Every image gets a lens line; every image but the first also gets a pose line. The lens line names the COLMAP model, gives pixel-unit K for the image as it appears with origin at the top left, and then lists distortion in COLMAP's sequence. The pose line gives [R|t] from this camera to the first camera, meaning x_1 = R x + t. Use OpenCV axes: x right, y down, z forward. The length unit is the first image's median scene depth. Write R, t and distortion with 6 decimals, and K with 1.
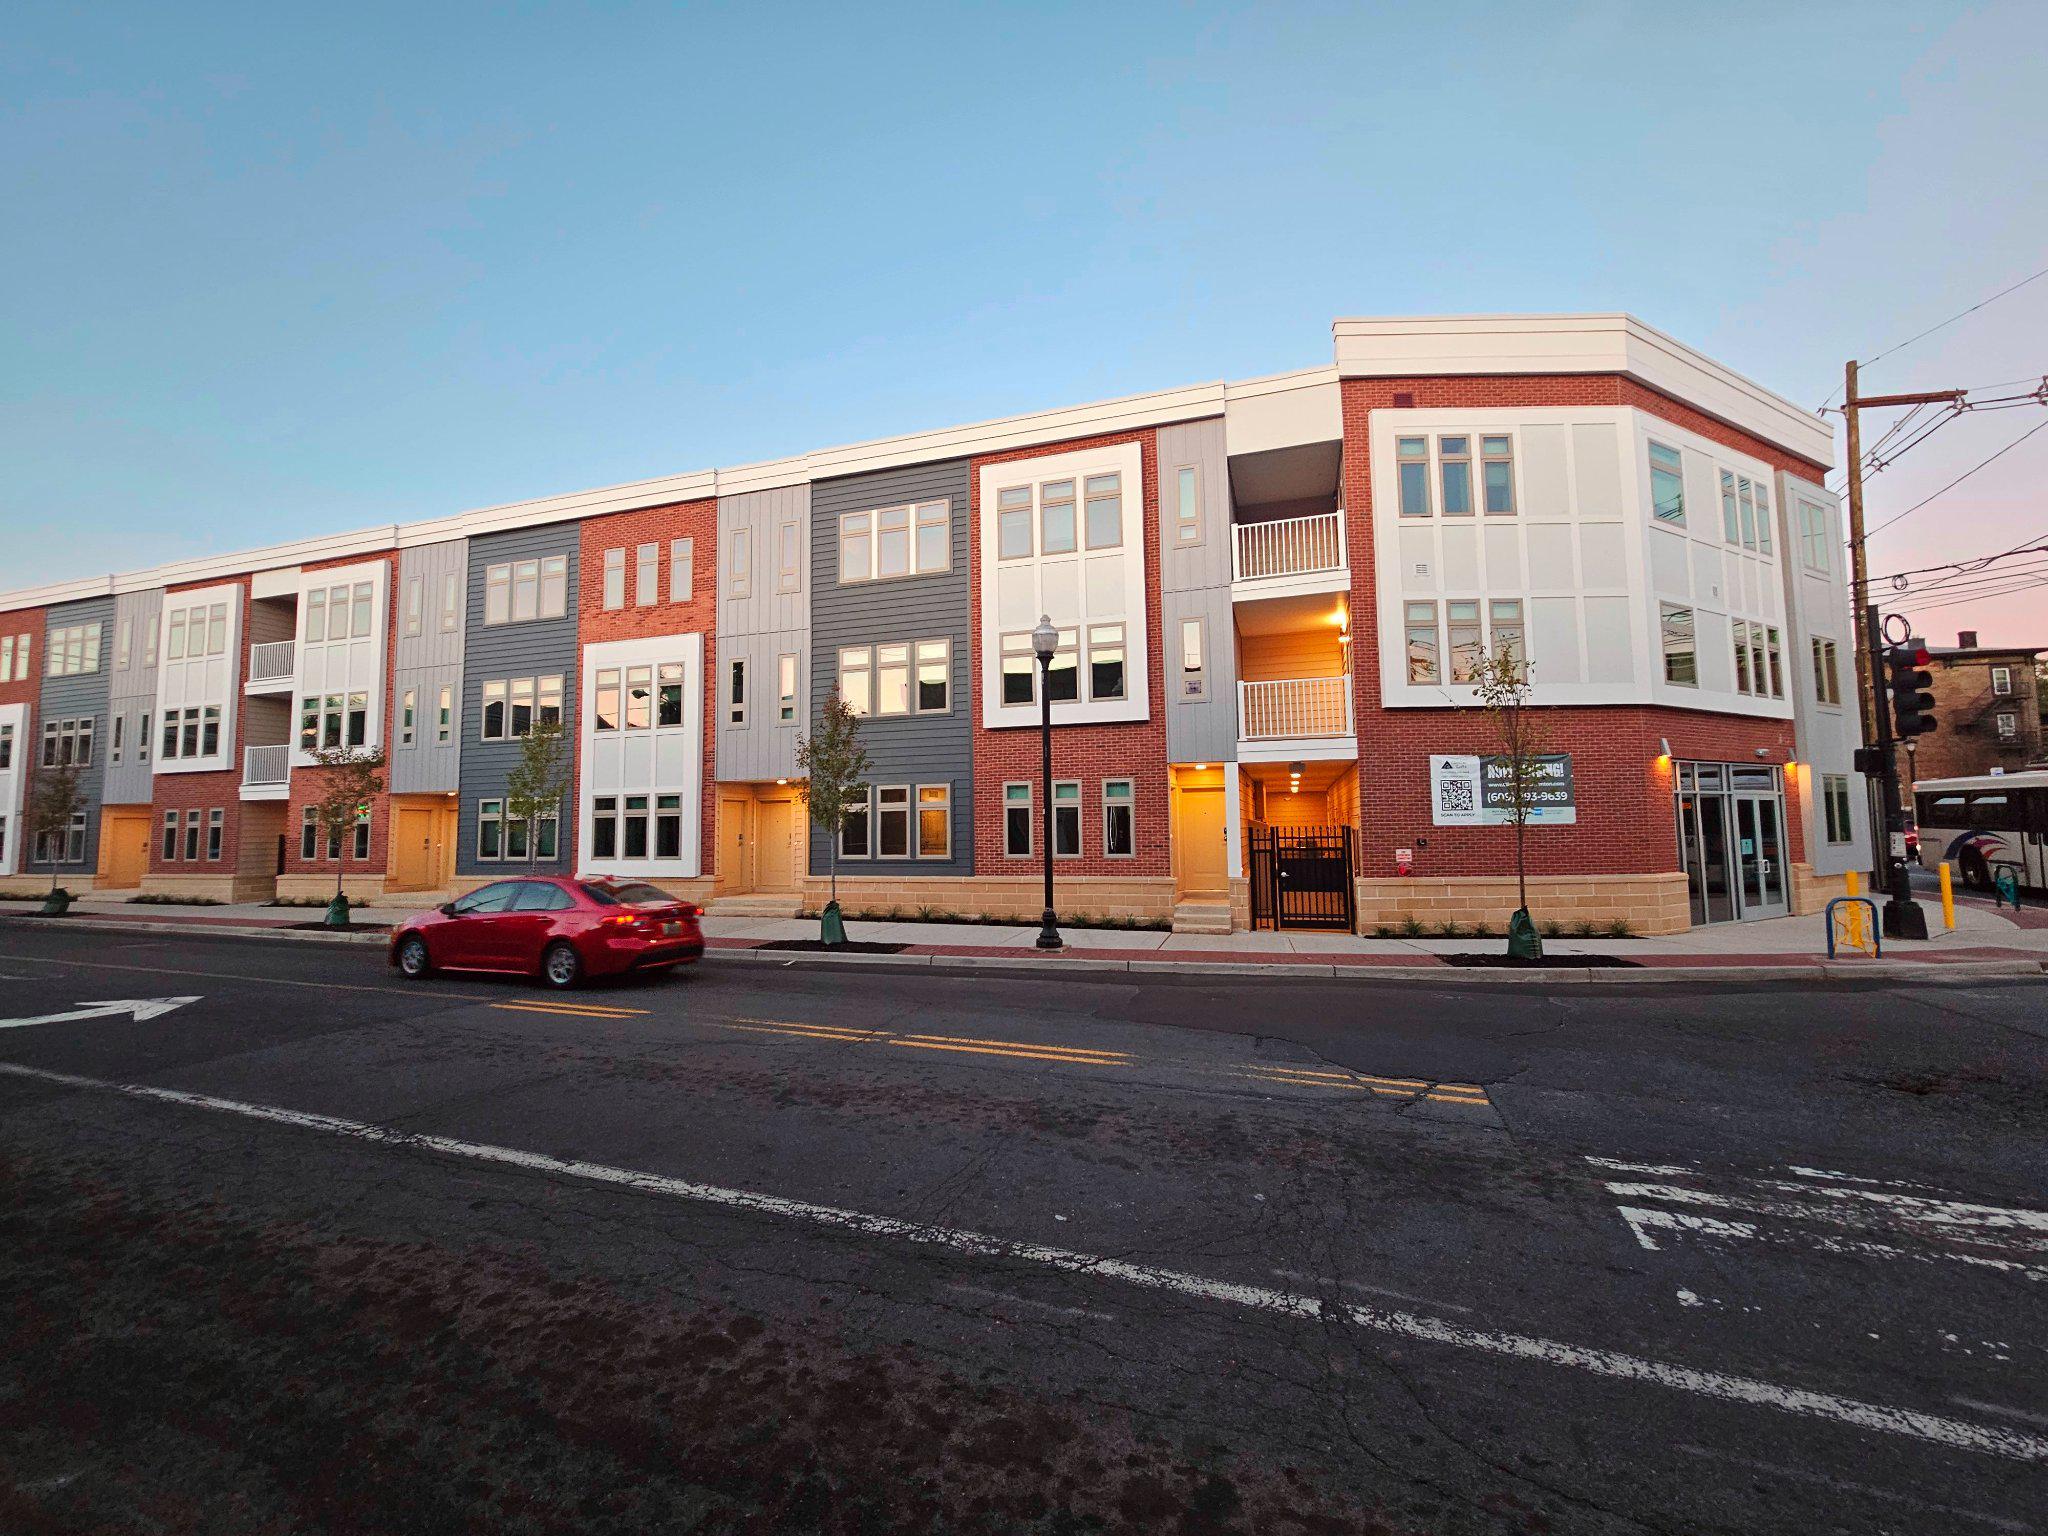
lens RADIAL K [[829.5, 0, 1022.0], [0, 829.5, 755.9], [0, 0, 1]] dist [0.002566, -0.000387]
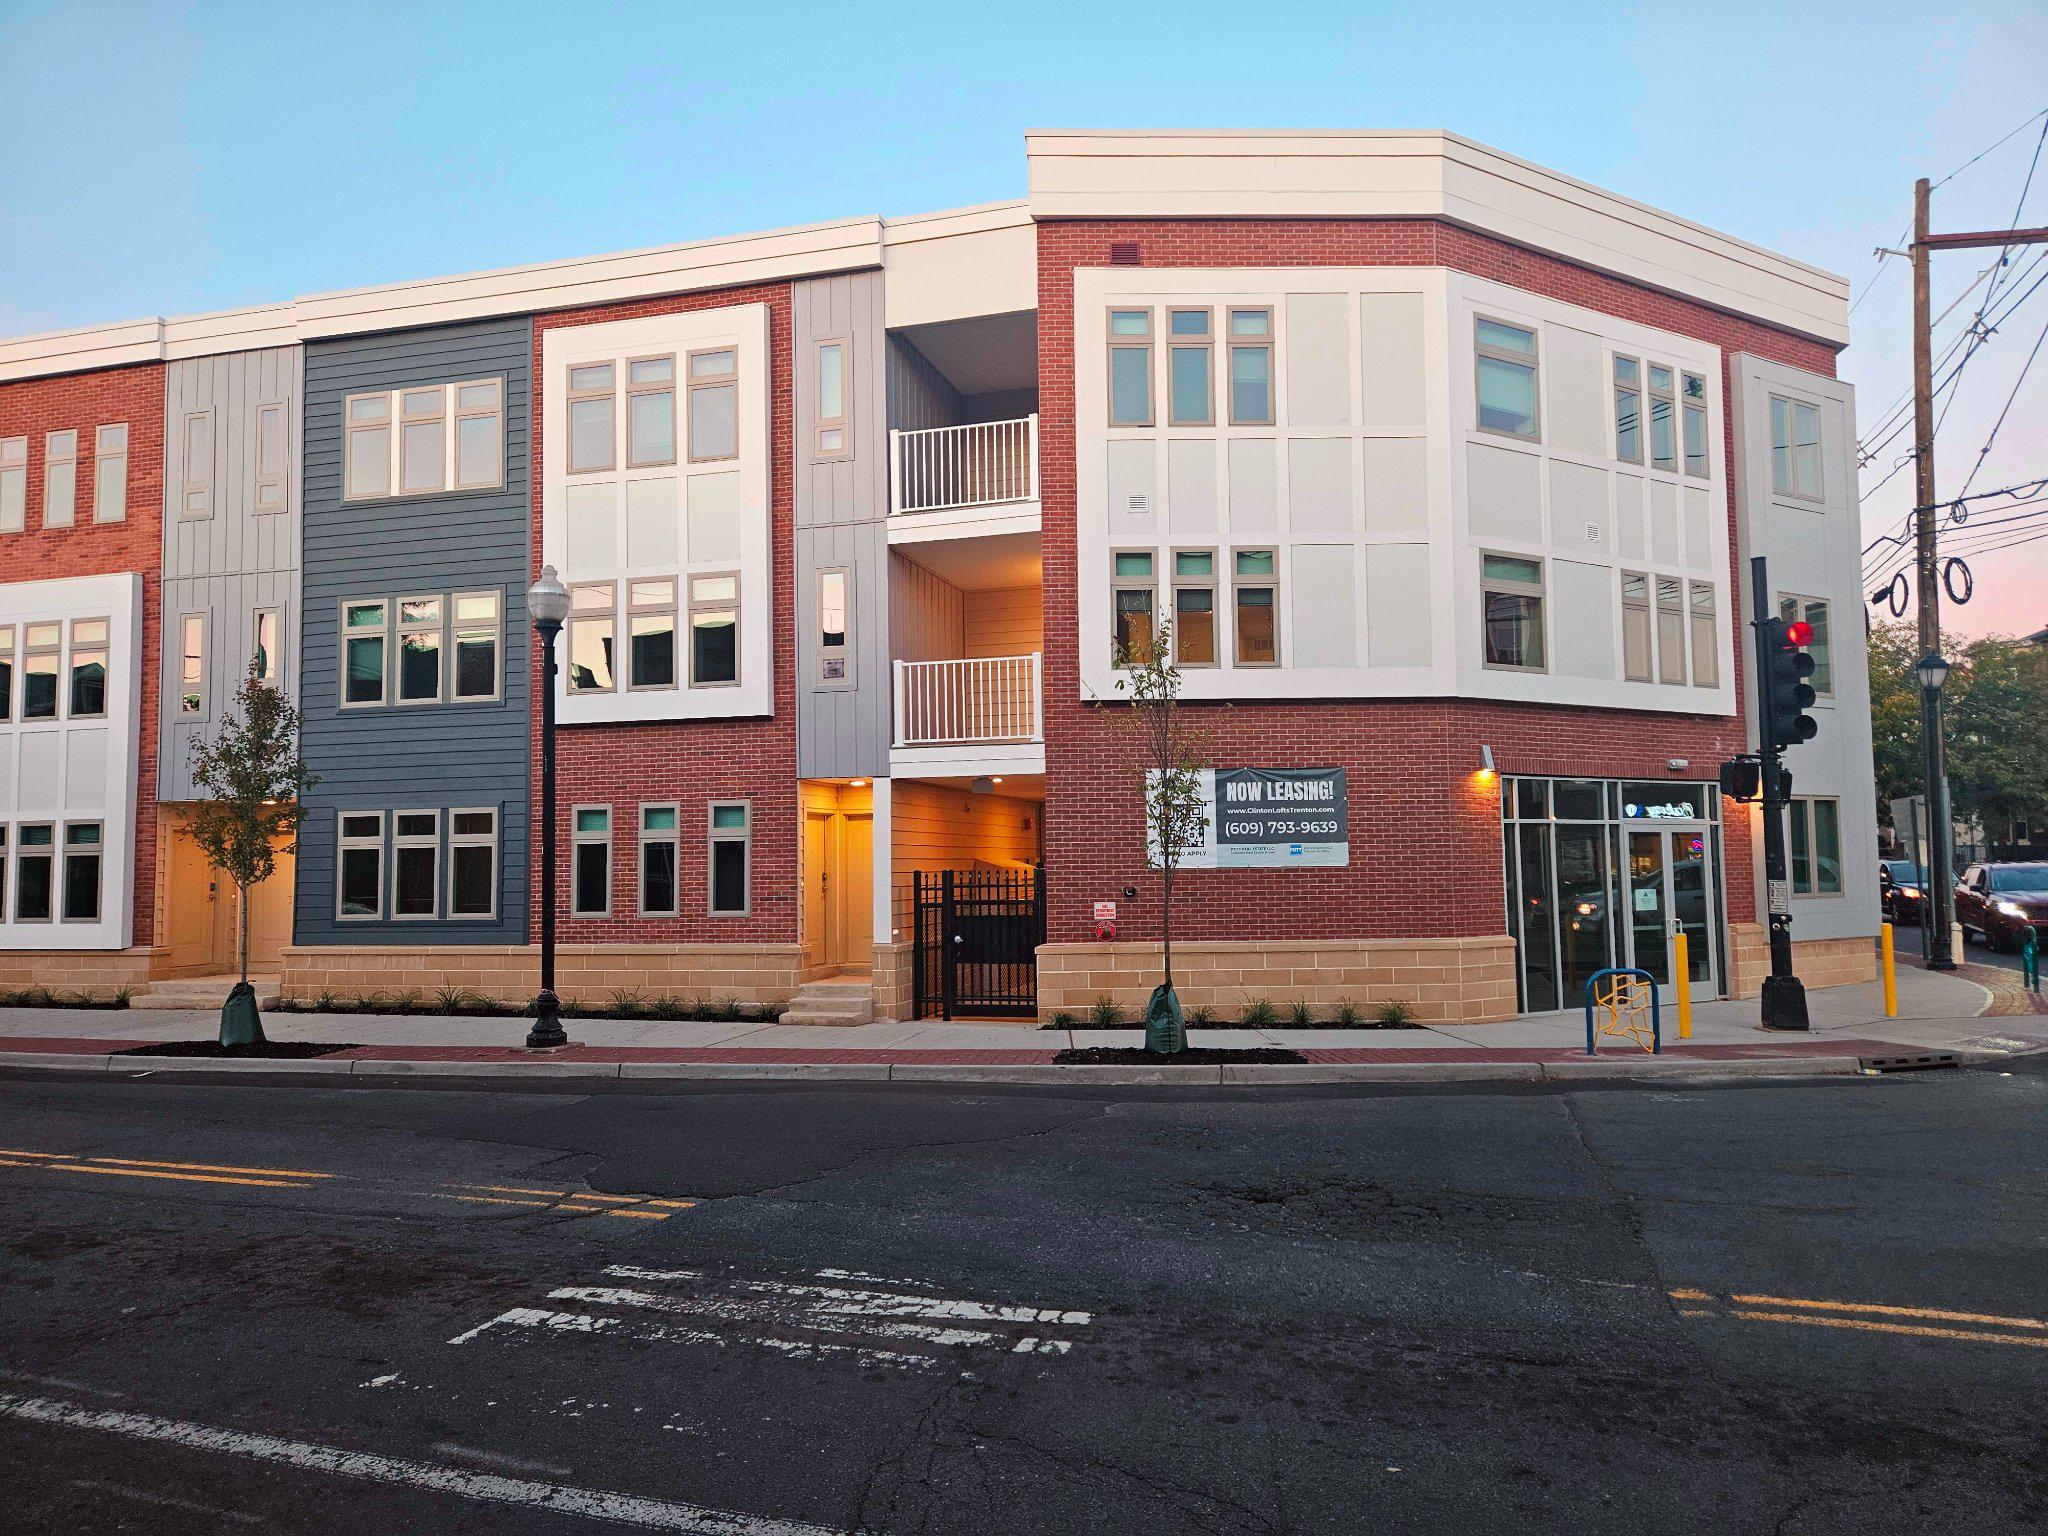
lens RADIAL K [[1349.8, 0, 1024.0], [0, 1349.8, 768.0], [0, 0, 1]] dist [0.077220, -0.063832]
pose [[0.999076, 0.002695, 0.042902, 0.316052], [-0.003282, 0.999902, 0.013616, -0.015620], [-0.042861, -0.013744, 0.998986, -0.128374]]
